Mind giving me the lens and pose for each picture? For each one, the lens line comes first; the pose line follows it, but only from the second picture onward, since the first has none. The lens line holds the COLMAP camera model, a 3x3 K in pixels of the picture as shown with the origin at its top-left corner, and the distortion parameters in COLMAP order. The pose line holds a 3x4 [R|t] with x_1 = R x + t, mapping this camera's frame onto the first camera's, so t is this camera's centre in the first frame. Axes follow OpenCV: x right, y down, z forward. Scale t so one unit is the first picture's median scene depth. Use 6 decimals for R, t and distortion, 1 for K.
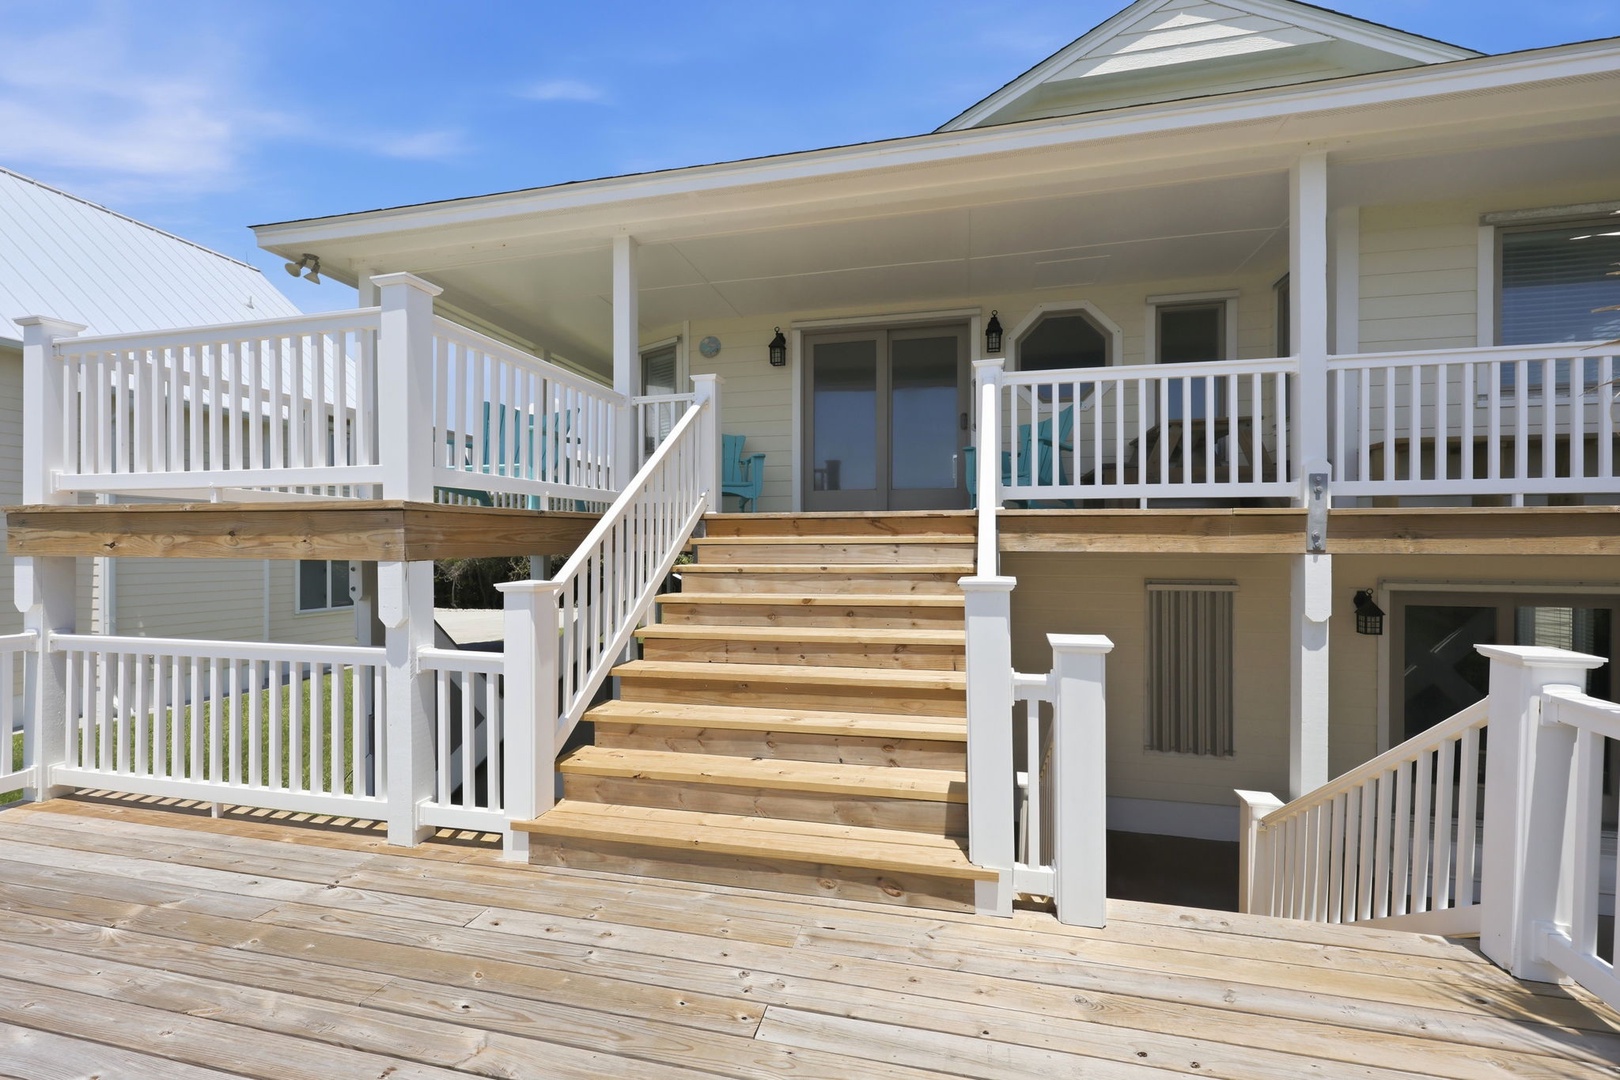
lens RADIAL K [[664.8, 0, 812.4], [0, 664.8, 552.6], [0, 0, 1]] dist [0.005986, 0.000212]
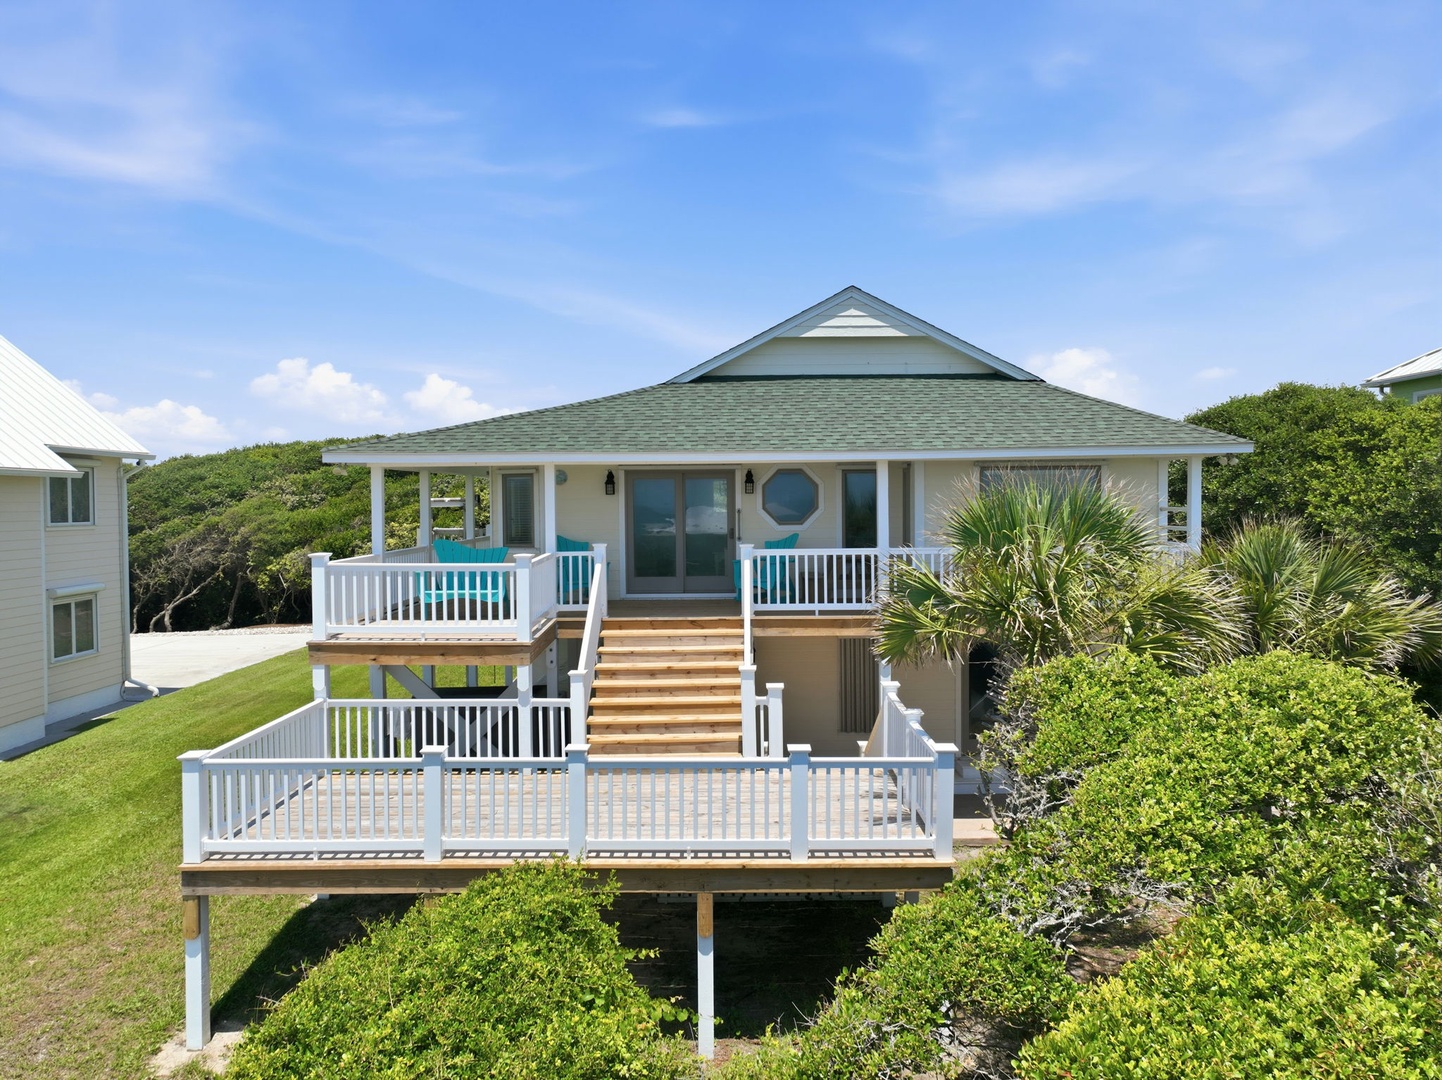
lens RADIAL K [[1011.9, 0, 721.0], [0, 1011.9, 540.0], [0, 0, 1]] dist [0.003315, 0.008669]
pose [[0.972718, -0.017184, 0.231354, -0.665579], [0.008536, 0.999229, 0.038331, -0.521705], [-0.231835, -0.035310, 0.972114, -2.509175]]
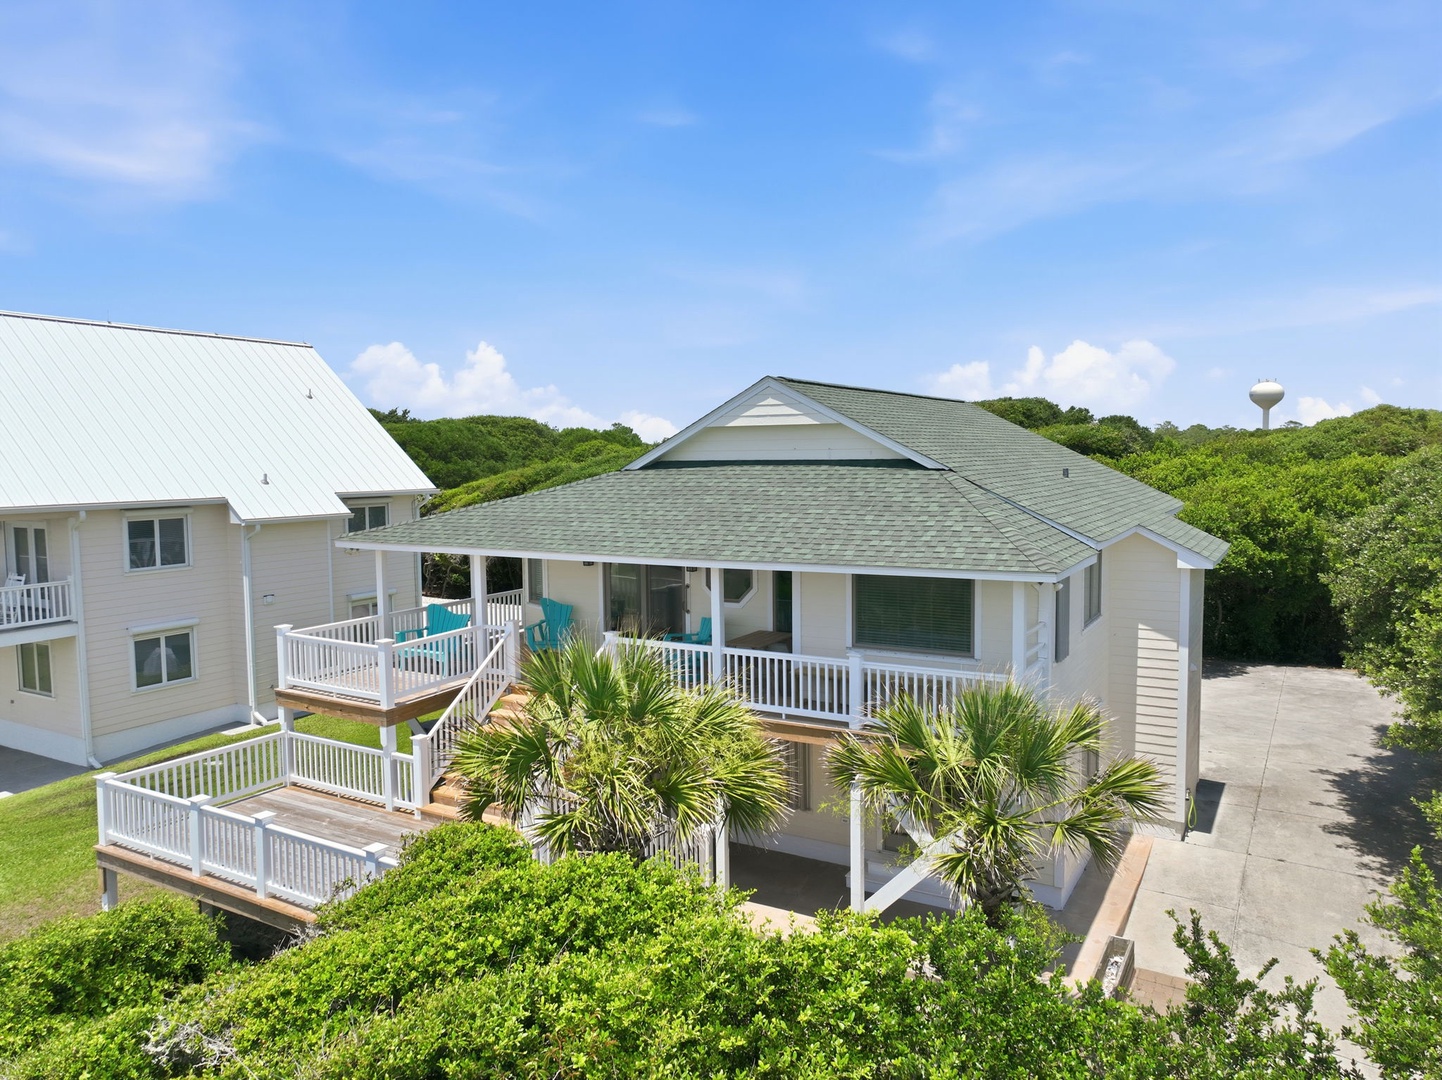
lens RADIAL K [[1011.9, 0, 721.0], [0, 1011.9, 540.0], [0, 0, 1]] dist [0.003315, 0.008669]
pose [[0.955902, 0.015084, -0.293299, 2.058325], [0.010701, 0.996228, 0.086110, -1.123346], [0.293492, -0.085451, 0.952135, -2.717249]]
